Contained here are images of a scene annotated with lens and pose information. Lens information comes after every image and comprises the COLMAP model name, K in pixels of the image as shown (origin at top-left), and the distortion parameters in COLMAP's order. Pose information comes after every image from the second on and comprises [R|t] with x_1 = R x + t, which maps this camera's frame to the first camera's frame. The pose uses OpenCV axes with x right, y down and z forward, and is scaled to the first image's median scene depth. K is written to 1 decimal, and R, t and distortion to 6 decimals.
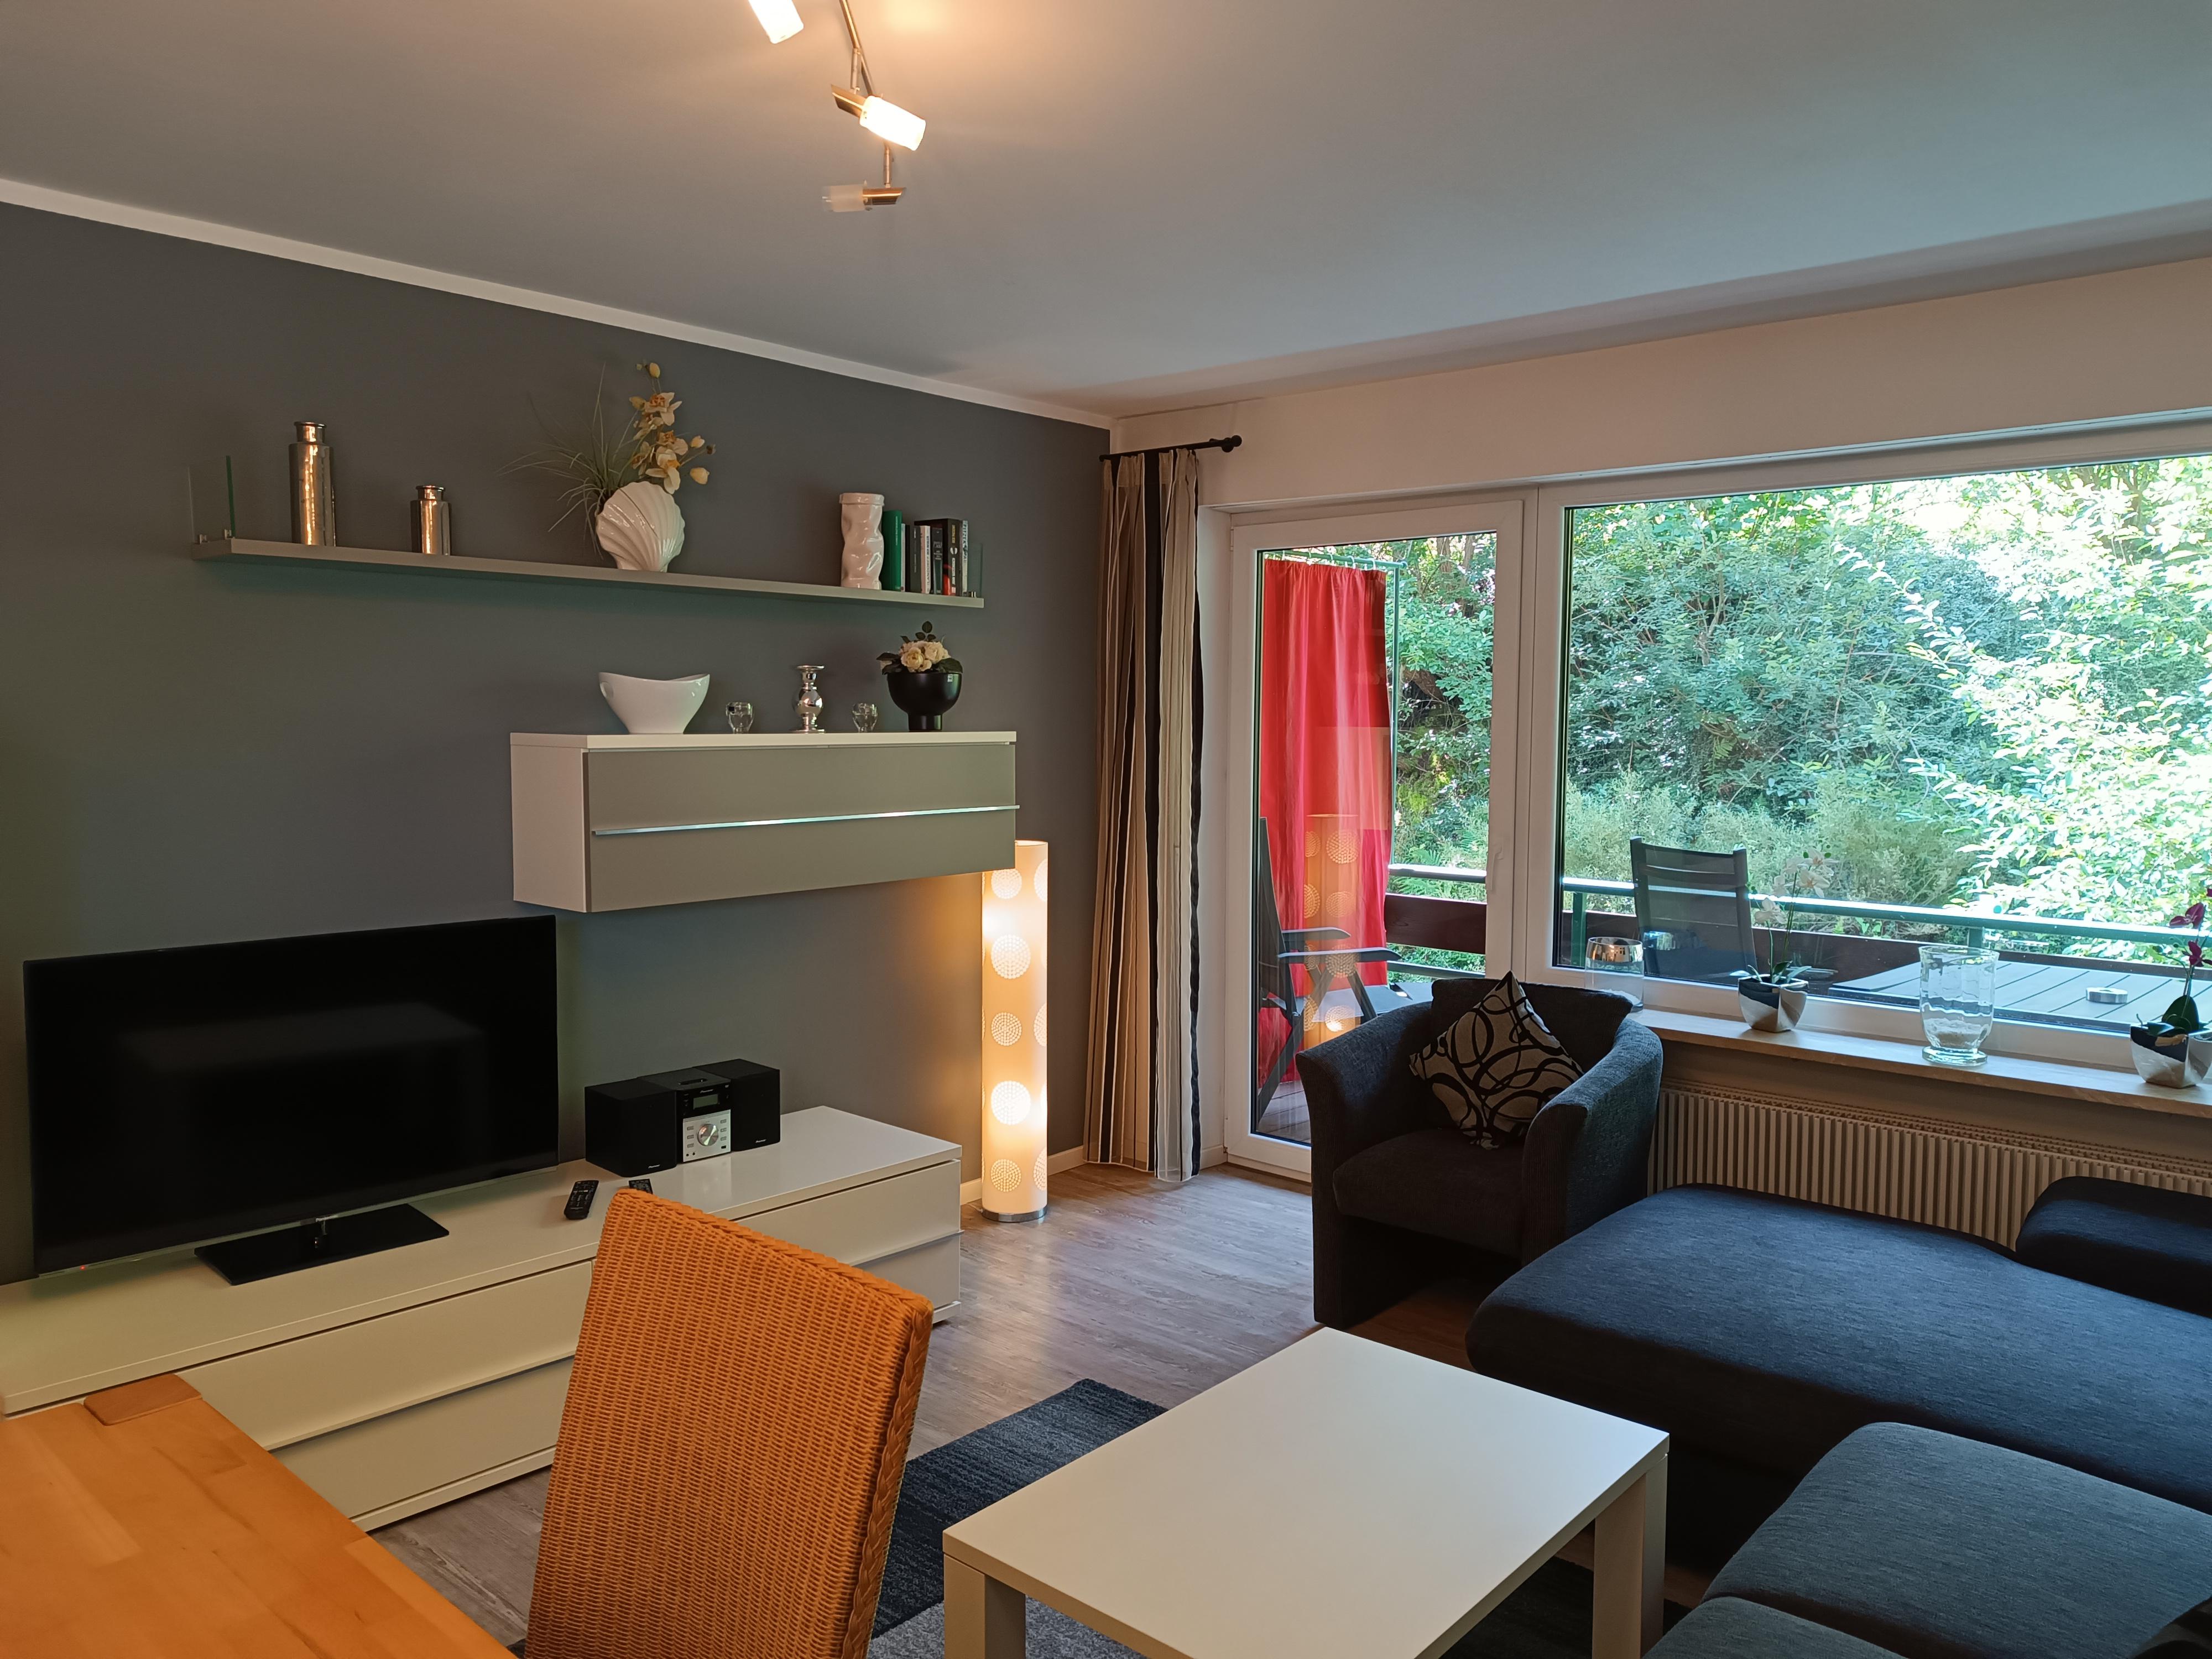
lens RADIAL K [[1593.6, 0, 1106.0], [0, 1593.6, 829.5], [0, 0, 1]] dist [0.039029, -0.005374]
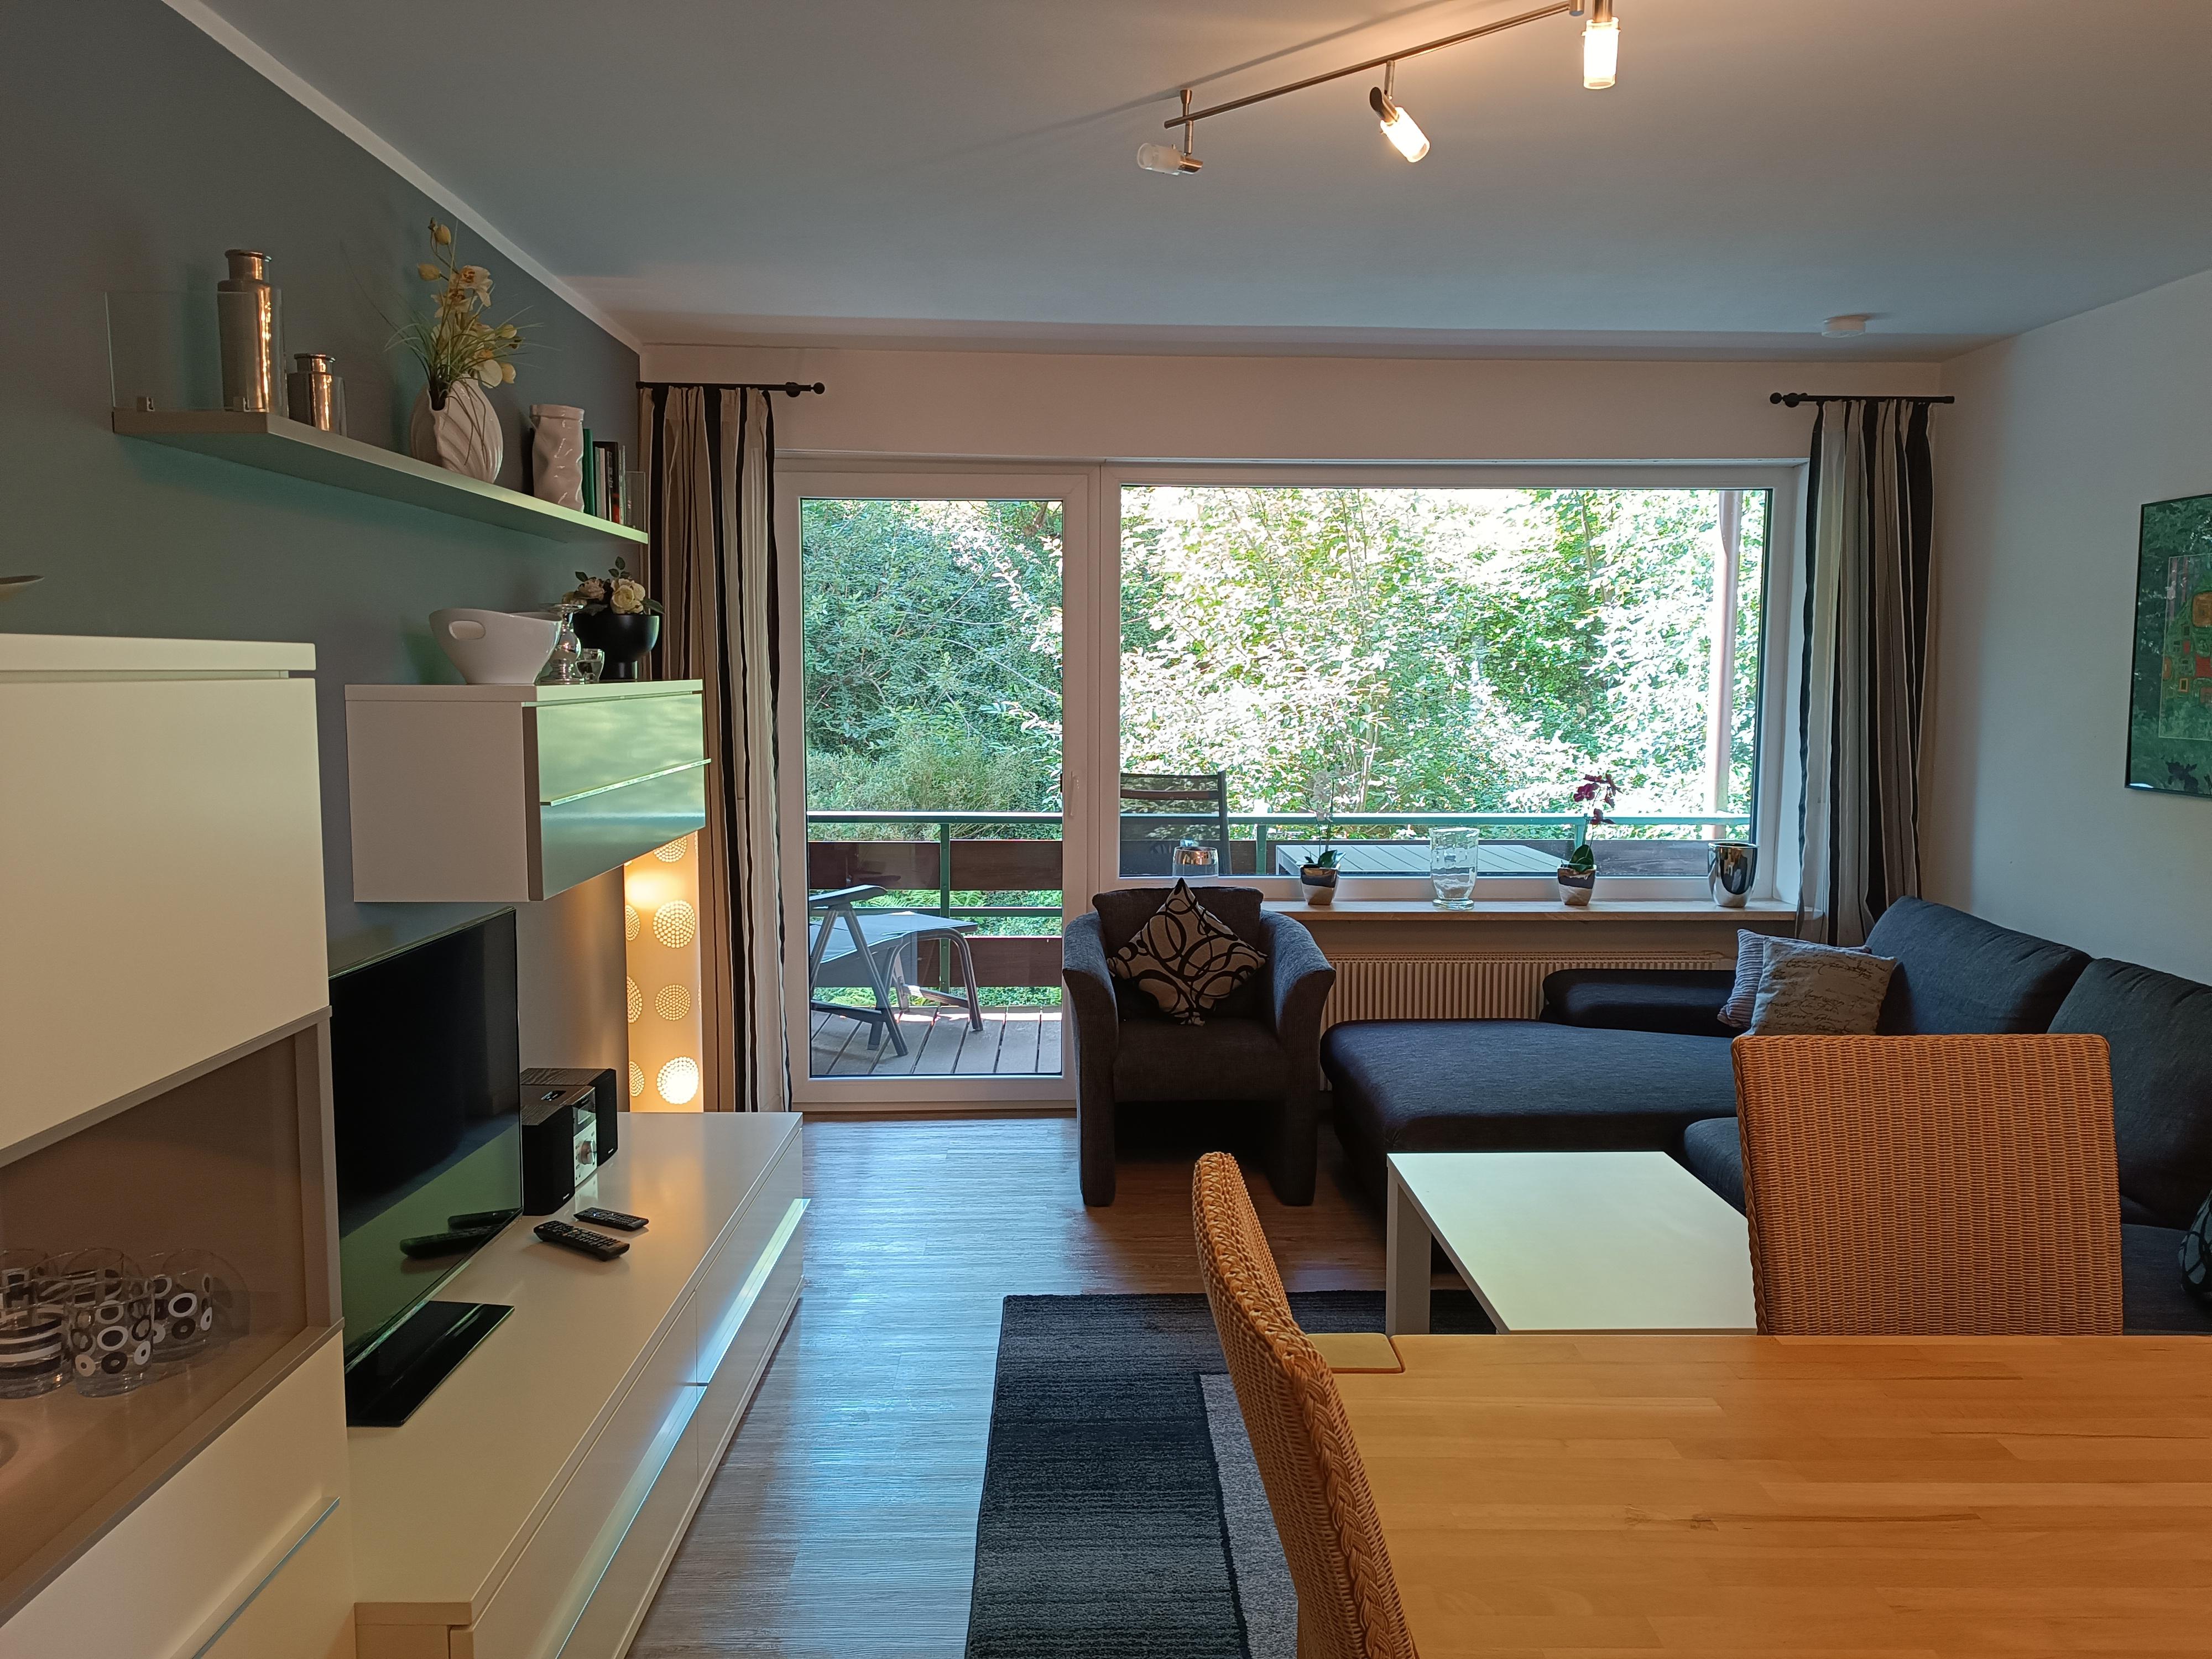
lens RADIAL K [[1600.4, 0, 1106.0], [0, 1600.4, 829.5], [0, 0, 1]] dist [0.091833, 0.000065]
pose [[0.737556, -0.071585, 0.671481, -0.602933], [0.052304, 0.997434, 0.048883, -0.008566], [-0.673257, -0.000933, 0.739408, 0.158836]]
